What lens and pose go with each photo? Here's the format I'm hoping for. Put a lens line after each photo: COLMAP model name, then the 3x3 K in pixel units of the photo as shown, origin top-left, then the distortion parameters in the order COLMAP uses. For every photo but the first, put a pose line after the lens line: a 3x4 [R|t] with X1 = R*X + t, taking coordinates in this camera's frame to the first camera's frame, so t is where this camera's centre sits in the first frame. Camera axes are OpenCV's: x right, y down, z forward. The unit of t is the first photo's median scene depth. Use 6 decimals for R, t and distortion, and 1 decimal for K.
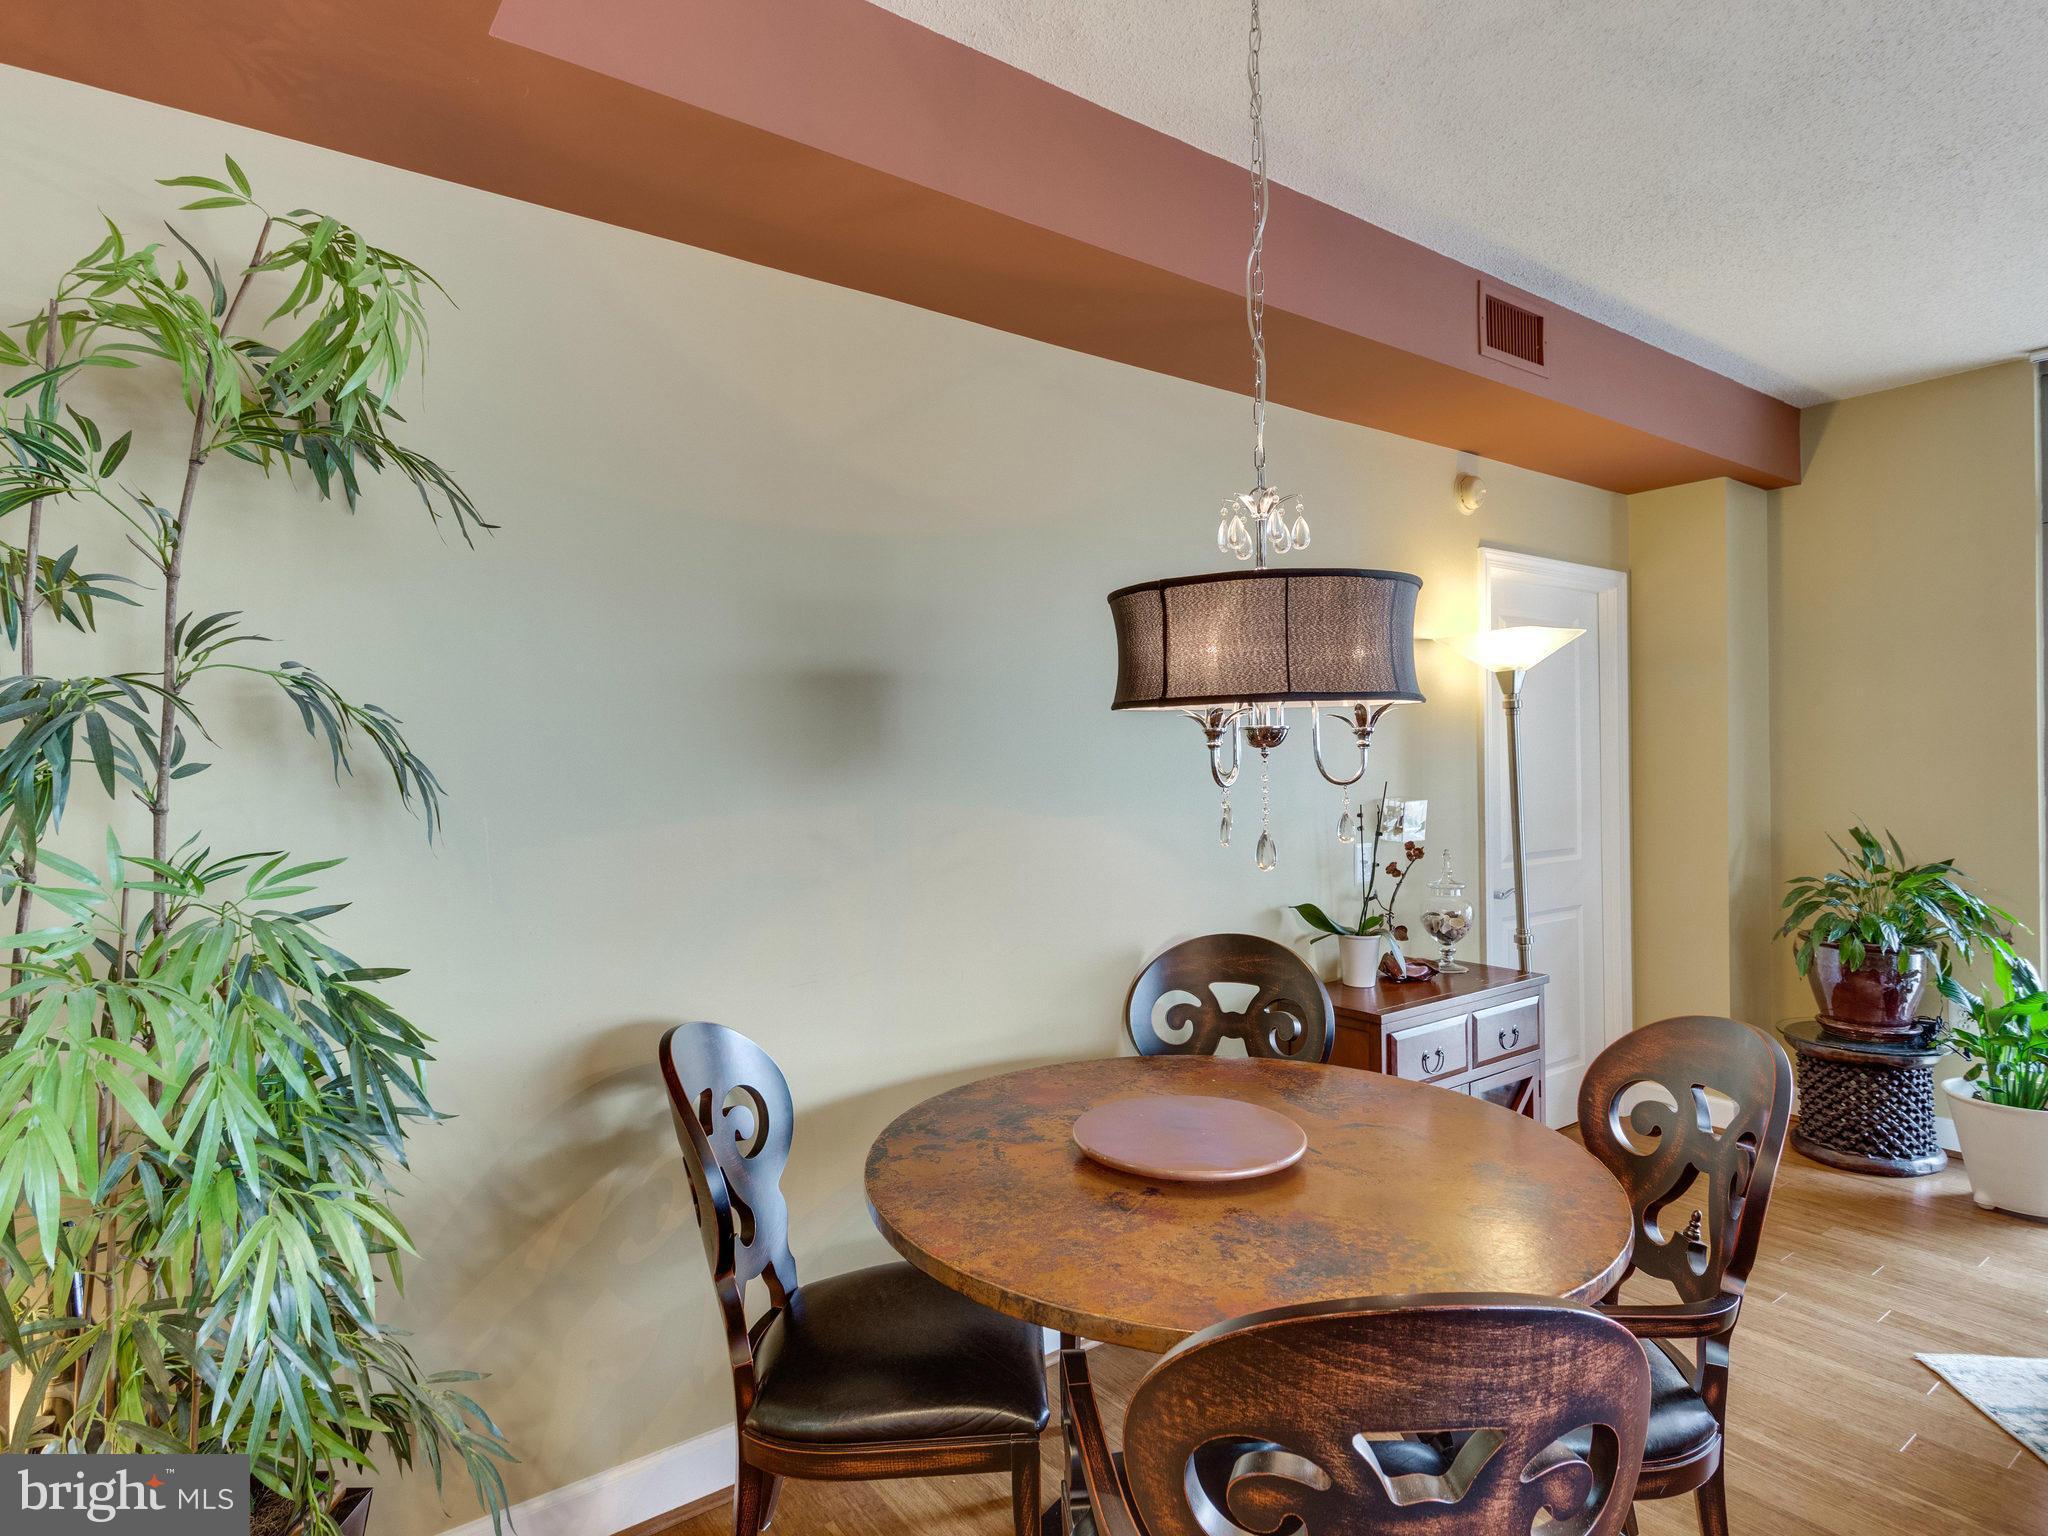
lens RADIAL K [[1107.5, 0, 1024.0], [0, 1107.5, 768.0], [0, 0, 1]] dist [0.000743, -0.001225]
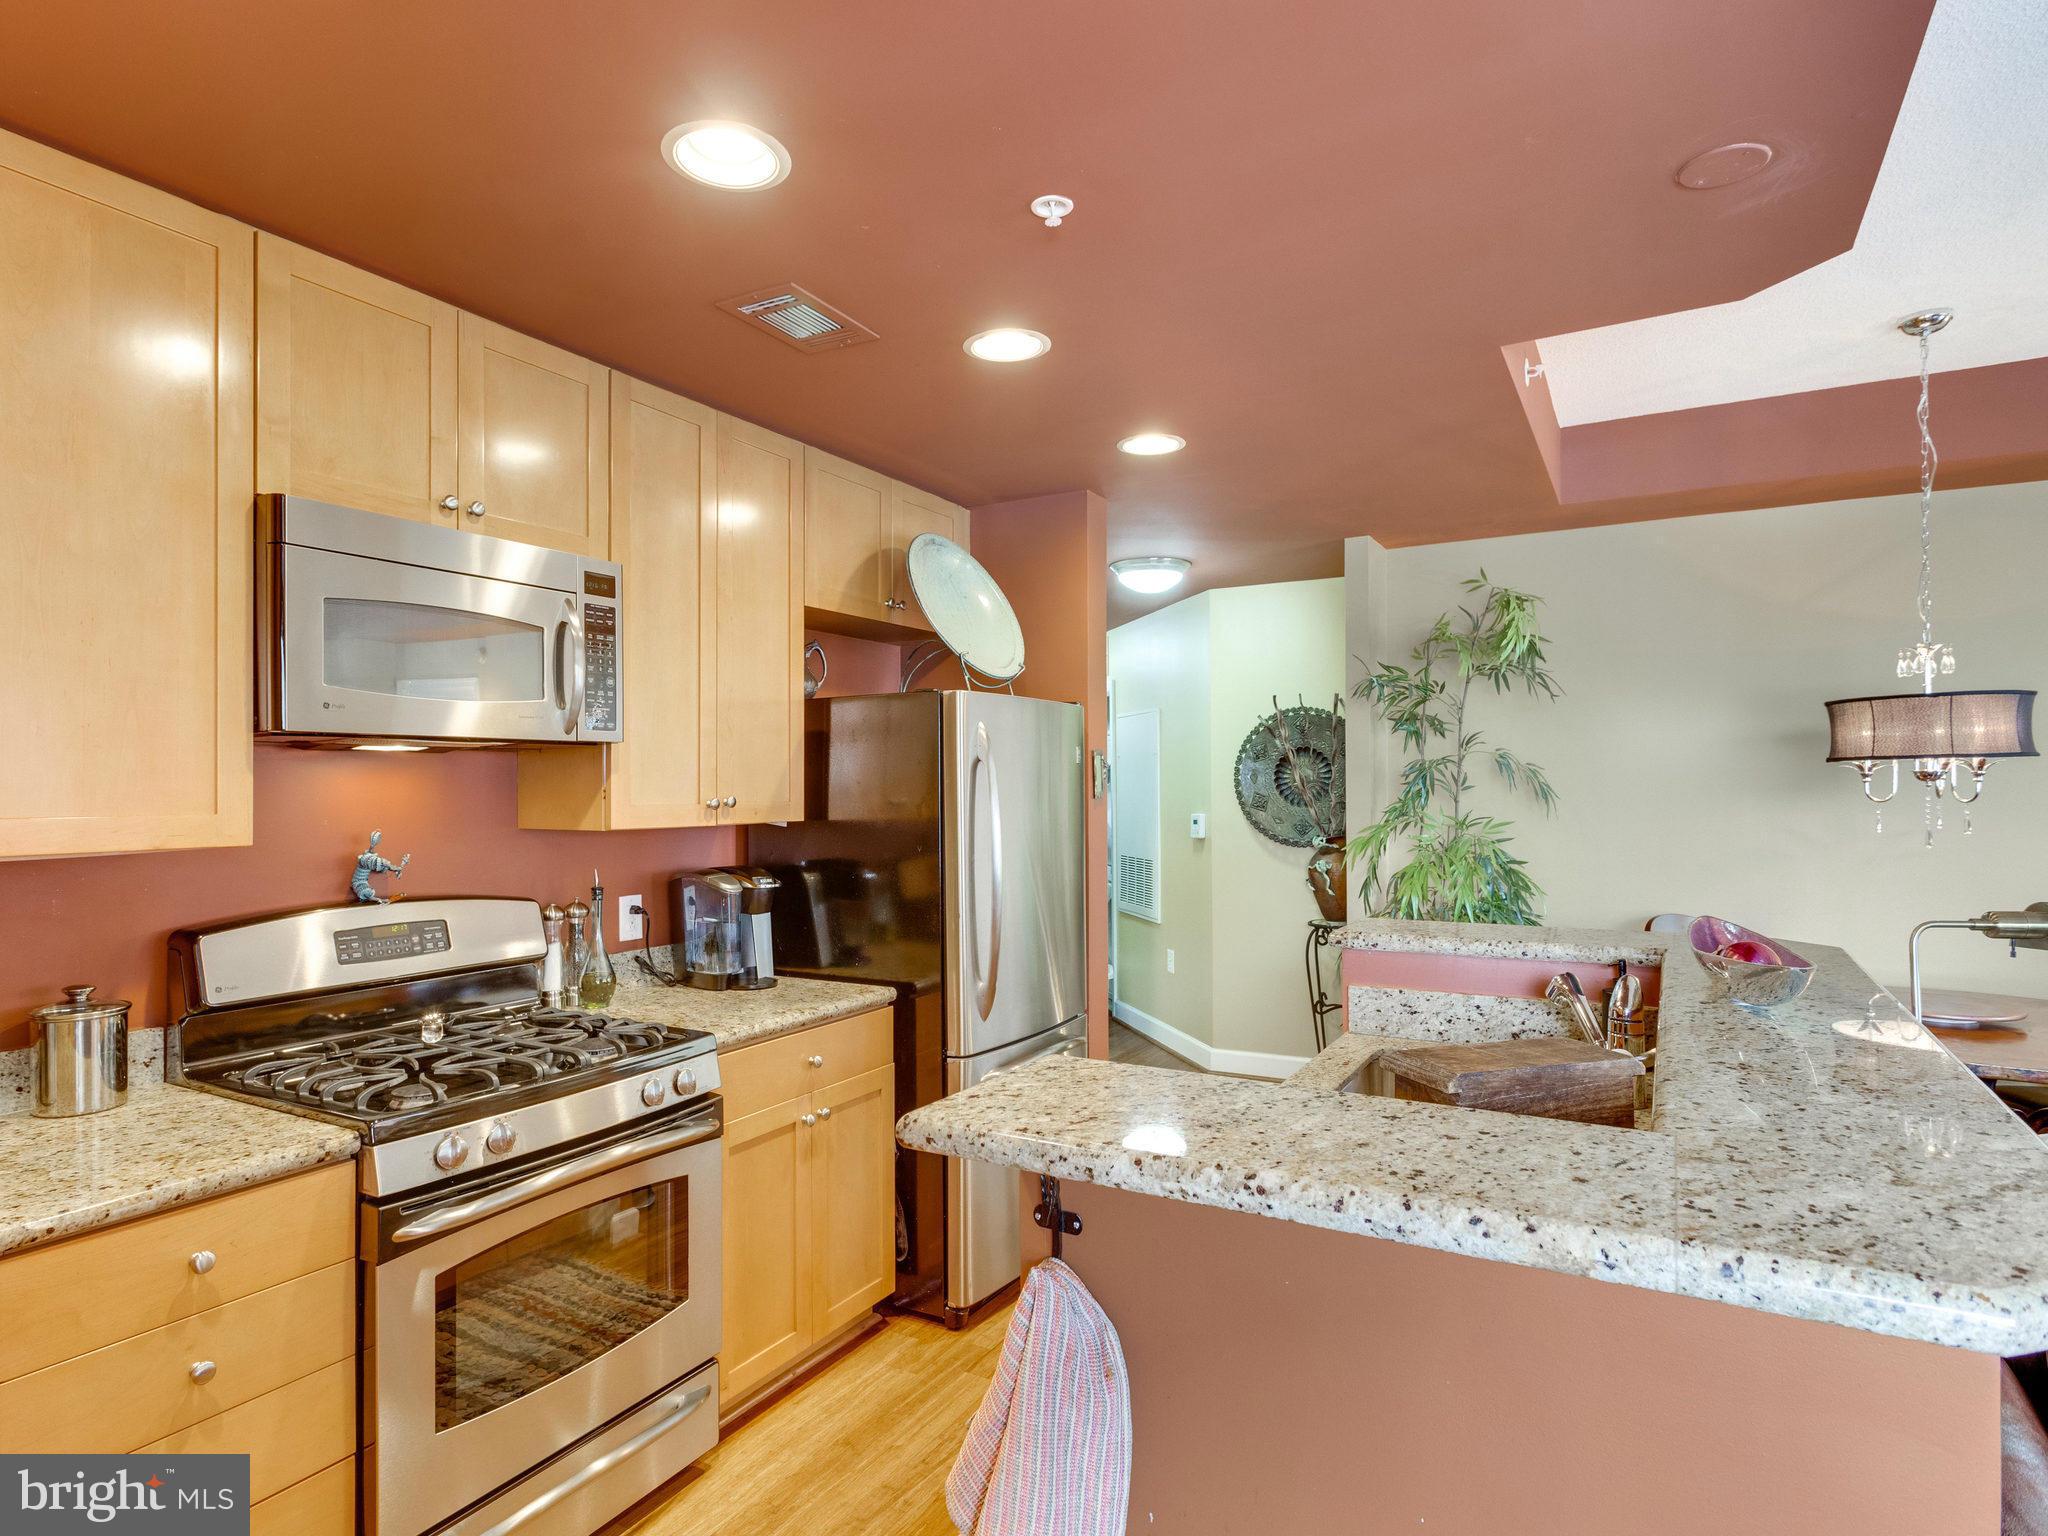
lens RADIAL K [[1107.5, 0, 1024.0], [0, 1107.5, 768.0], [0, 0, 1]] dist [0.000743, -0.001225]
pose [[0.413811, -0.006713, -0.910338, 1.400183], [-0.011021, 0.999863, -0.012383, -0.001696], [0.910296, 0.015158, 0.413680, -1.248267]]
